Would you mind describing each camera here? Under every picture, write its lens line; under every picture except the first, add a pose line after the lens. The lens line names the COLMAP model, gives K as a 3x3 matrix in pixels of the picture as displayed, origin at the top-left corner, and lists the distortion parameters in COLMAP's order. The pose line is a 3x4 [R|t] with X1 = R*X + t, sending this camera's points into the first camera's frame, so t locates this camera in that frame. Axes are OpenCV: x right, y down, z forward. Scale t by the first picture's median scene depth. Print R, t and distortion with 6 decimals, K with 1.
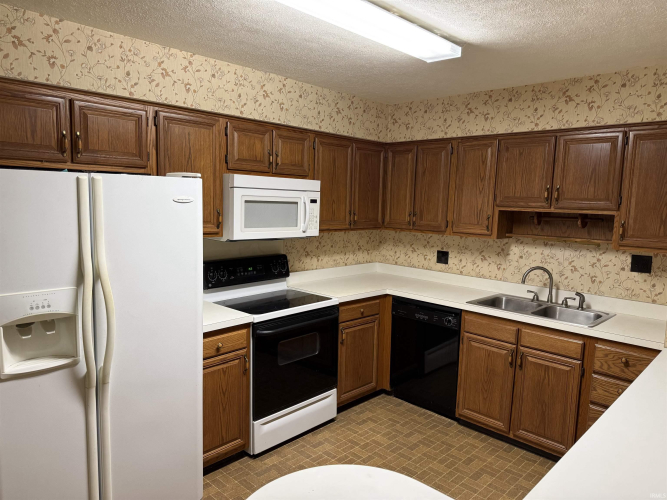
lens RADIAL K [[463.5, 0, 333.5], [0, 463.5, 250.0], [0, 0, 1]] dist [0.095399, -0.170646]
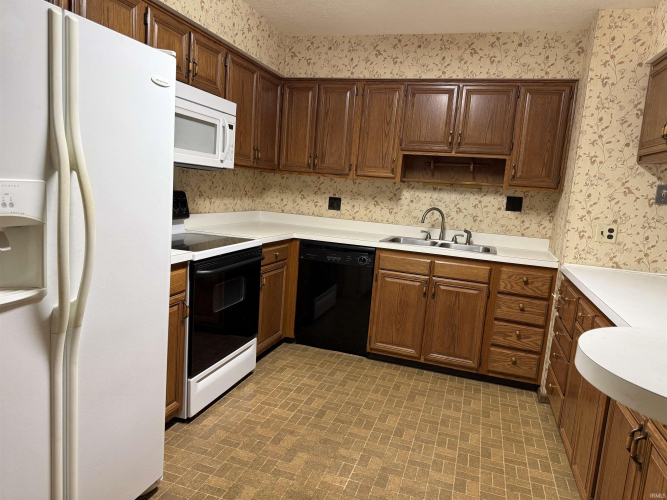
lens RADIAL K [[463.5, 0, 333.5], [0, 463.5, 250.0], [0, 0, 1]] dist [0.095399, -0.170646]
pose [[0.893151, -0.021681, 0.449234, -0.272692], [-0.001220, 0.998717, 0.050625, 0.080813], [-0.449755, -0.045763, 0.891979, 0.128244]]
